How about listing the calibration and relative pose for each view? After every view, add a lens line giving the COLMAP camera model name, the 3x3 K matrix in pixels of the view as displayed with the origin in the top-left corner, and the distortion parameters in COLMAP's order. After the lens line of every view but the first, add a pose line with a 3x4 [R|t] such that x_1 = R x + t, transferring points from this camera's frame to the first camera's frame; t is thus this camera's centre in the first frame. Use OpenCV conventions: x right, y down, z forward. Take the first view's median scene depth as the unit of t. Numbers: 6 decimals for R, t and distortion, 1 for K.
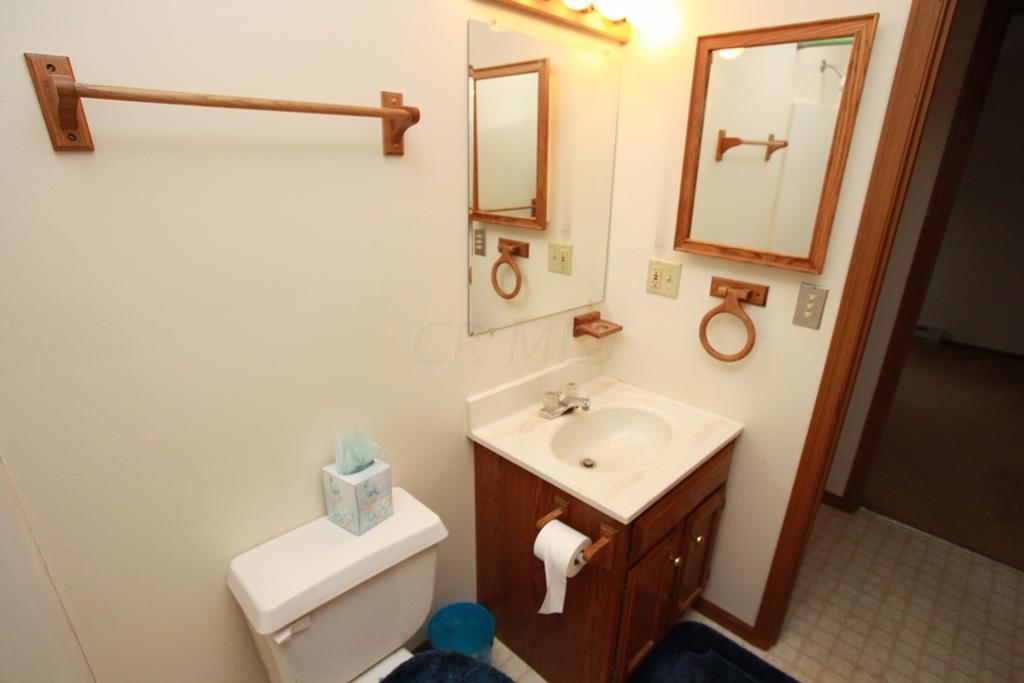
lens RADIAL K [[525.2, 0, 509.6], [0, 525.2, 359.7], [0, 0, 1]] dist [-0.001105, 0.000439]
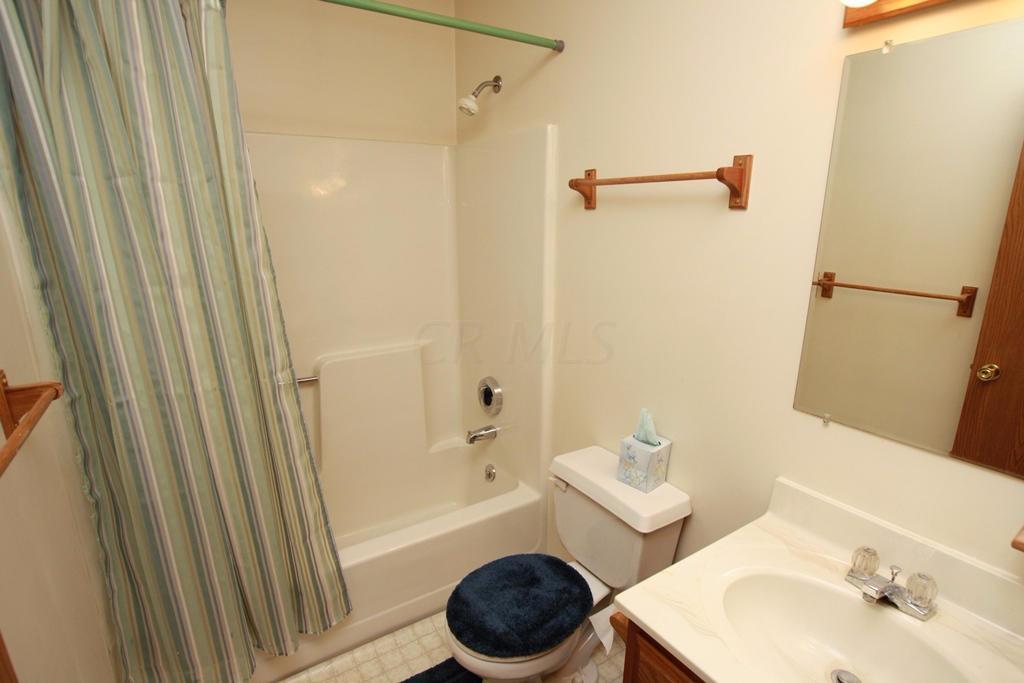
lens RADIAL K [[525.2, 0, 509.6], [0, 525.2, 359.7], [0, 0, 1]] dist [-0.001105, 0.000439]
pose [[-0.201694, 0.245989, -0.948056, 1.026449], [-0.363248, 0.880132, 0.305644, -0.263291], [0.909599, 0.406026, -0.088162, 0.769612]]
